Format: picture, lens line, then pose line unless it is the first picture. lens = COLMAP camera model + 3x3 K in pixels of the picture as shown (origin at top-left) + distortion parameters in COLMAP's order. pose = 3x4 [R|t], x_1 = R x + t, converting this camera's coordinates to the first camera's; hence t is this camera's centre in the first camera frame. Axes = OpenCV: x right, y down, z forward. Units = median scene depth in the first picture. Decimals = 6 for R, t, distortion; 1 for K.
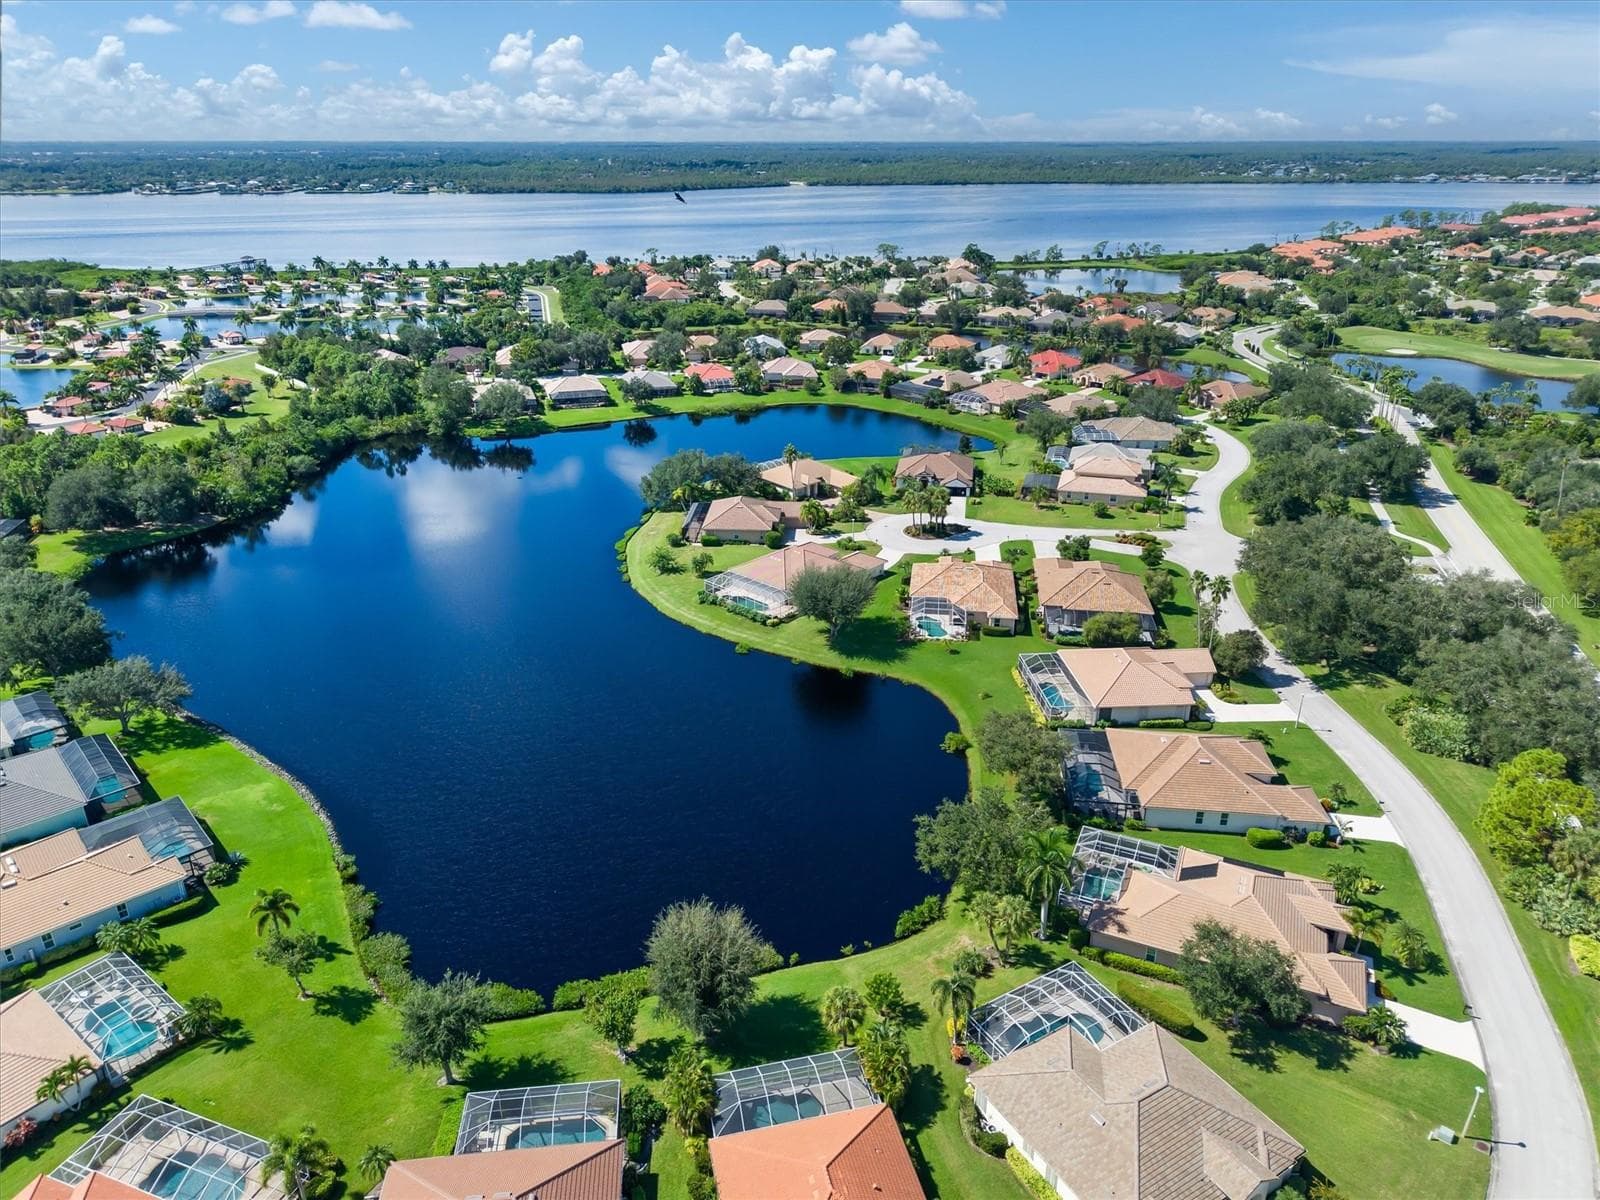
lens RADIAL K [[1060.5, 0, 807.8], [0, 1060.5, 600.3], [0, 0, 1]] dist [0.016581, -0.014964]
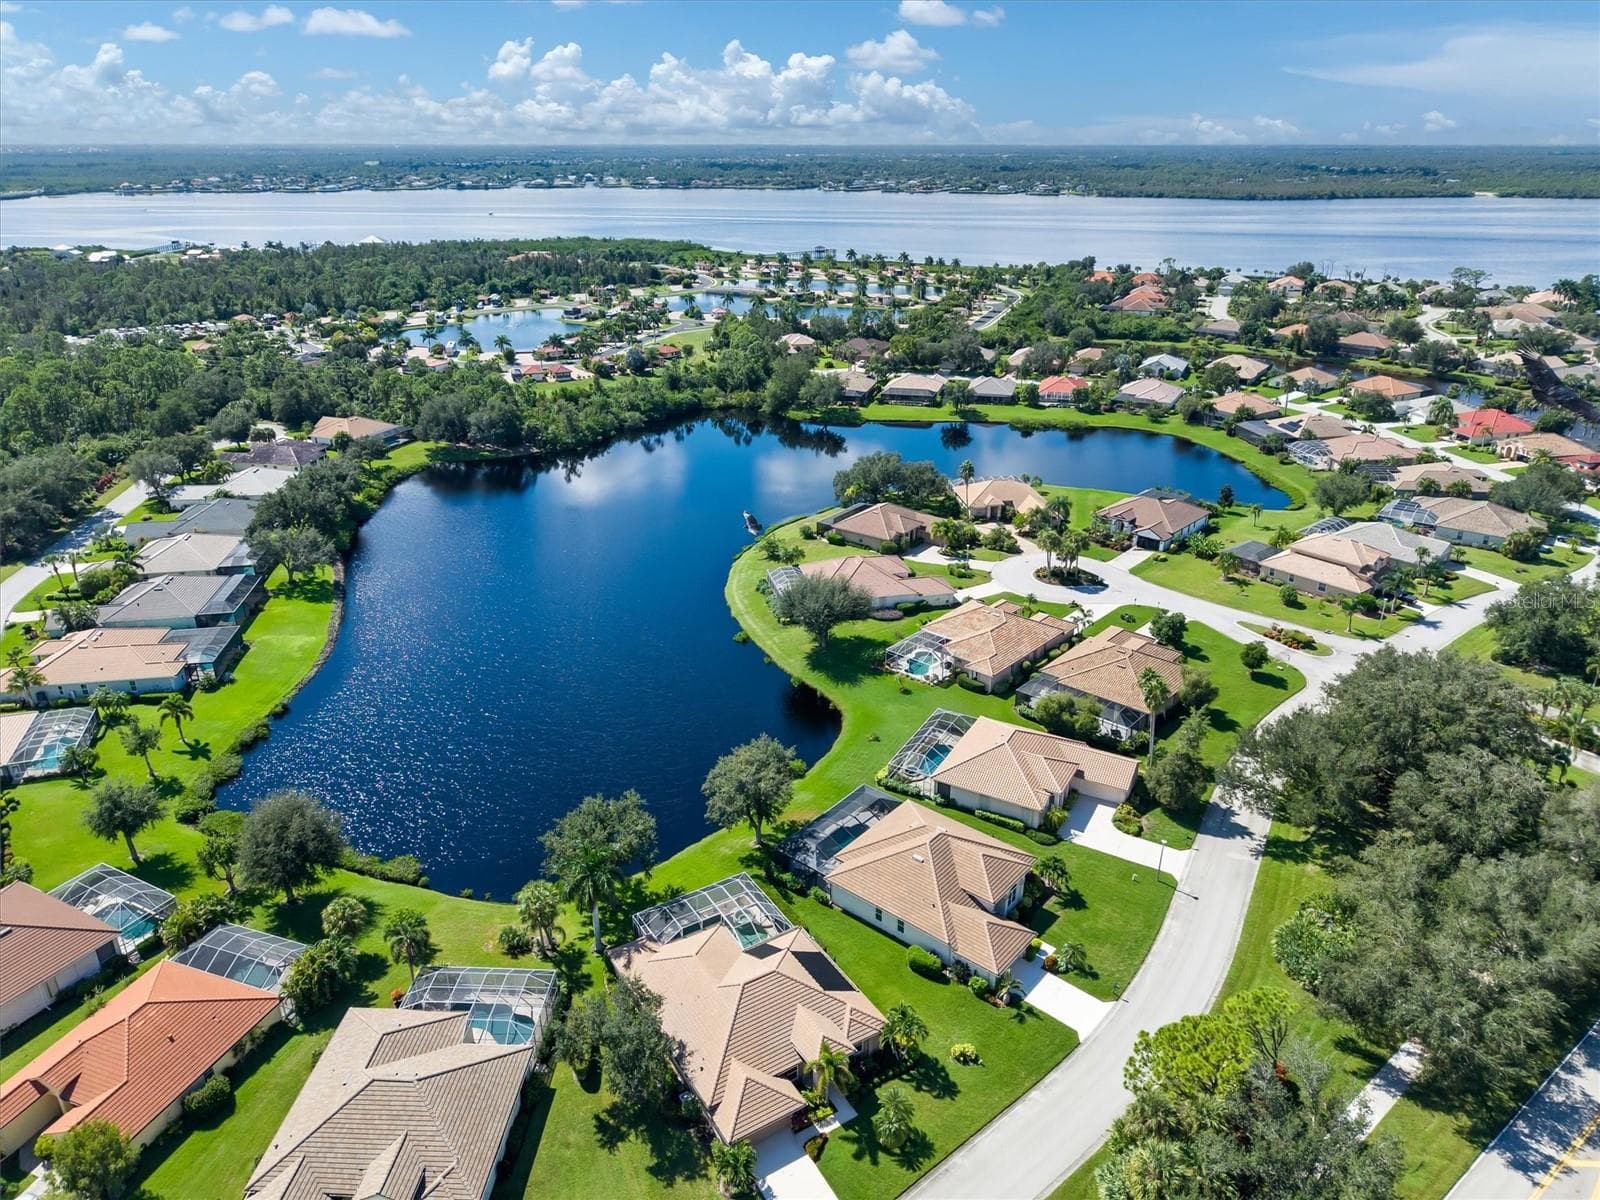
lens RADIAL K [[1060.5, 0, 807.8], [0, 1060.5, 600.3], [0, 0, 1]] dist [0.016581, -0.014964]
pose [[0.835420, 0.218179, -0.504451, 0.370088], [-0.219506, 0.973903, 0.057698, -0.046368], [0.503875, 0.062528, 0.861510, 0.098531]]
